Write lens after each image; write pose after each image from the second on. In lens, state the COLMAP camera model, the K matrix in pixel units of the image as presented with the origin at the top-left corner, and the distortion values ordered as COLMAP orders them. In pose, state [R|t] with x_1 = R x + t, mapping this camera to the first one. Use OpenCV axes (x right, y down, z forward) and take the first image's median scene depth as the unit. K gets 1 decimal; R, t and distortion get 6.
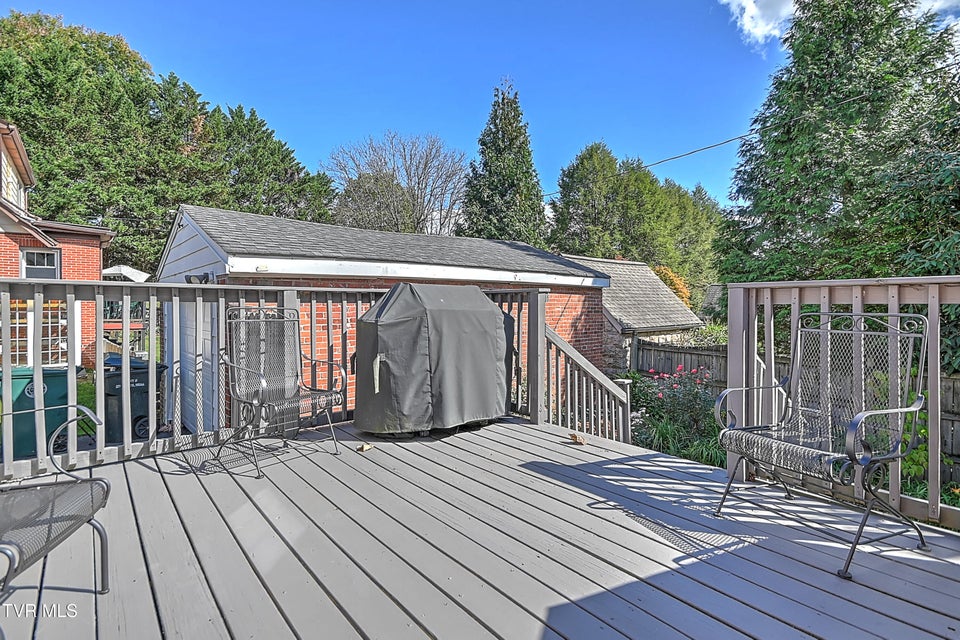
lens RADIAL K [[460.3, 0, 481.8], [0, 460.3, 312.1], [0, 0, 1]] dist [0.017025, -0.000872]
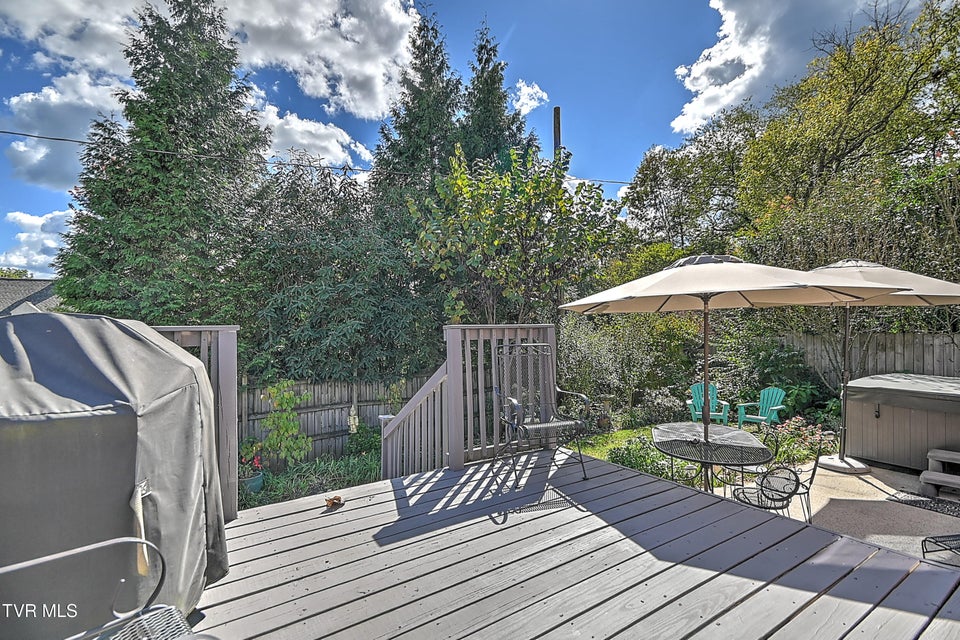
lens RADIAL K [[448.8, 0, 476.3], [0, 448.8, 326.9], [0, 0, 1]] dist [0.015166, -0.001672]
pose [[0.116030, -0.006533, 0.993224, -0.152683], [0.023054, 0.999727, 0.003882, -0.012669], [-0.992978, 0.022447, 0.116149, 0.160095]]
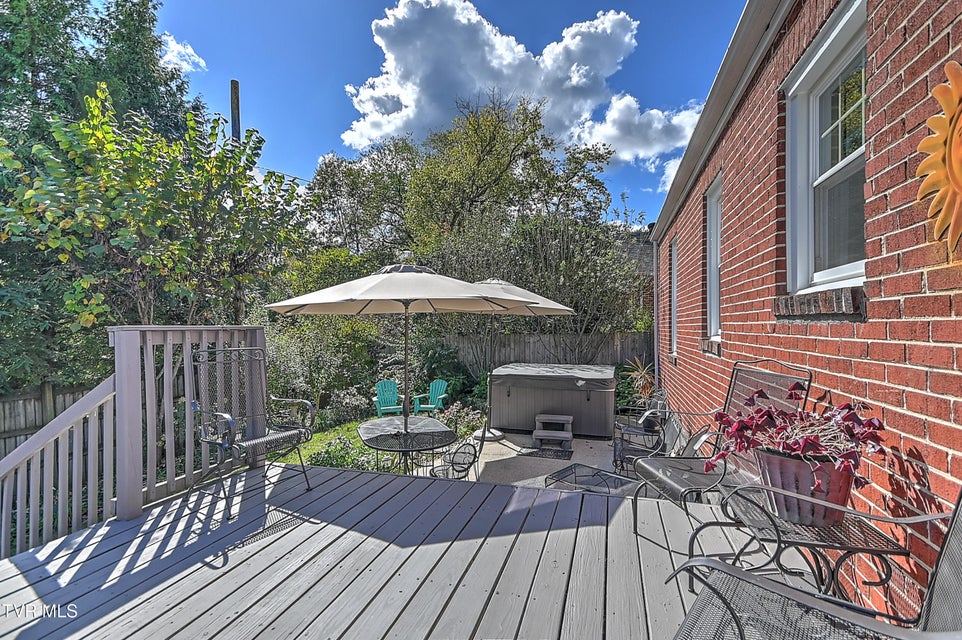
lens RADIAL K [[449.7, 0, 477.3], [0, 449.7, 326.9], [0, 0, 1]] dist [0.015166, -0.001672]
pose [[-0.545804, -0.003249, 0.837907, -0.143884], [0.012127, 0.999857, 0.011776, -0.012886], [-0.837825, 0.016589, -0.545686, 0.184462]]
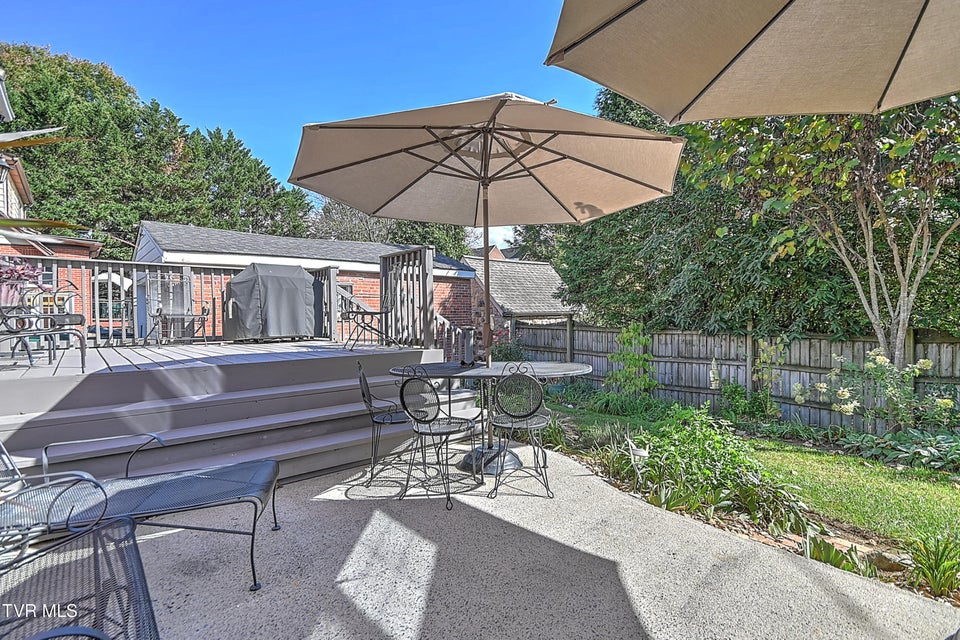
lens RADIAL K [[460.6, 0, 480.0], [0, 460.6, 320.0], [0, 0, 1]] dist [0.020971, 0.000259]
pose [[0.999861, -0.016075, 0.004398, 0.226724], [0.016089, 0.999866, -0.003115, 0.057717], [-0.004348, 0.003185, 0.999985, -0.264935]]
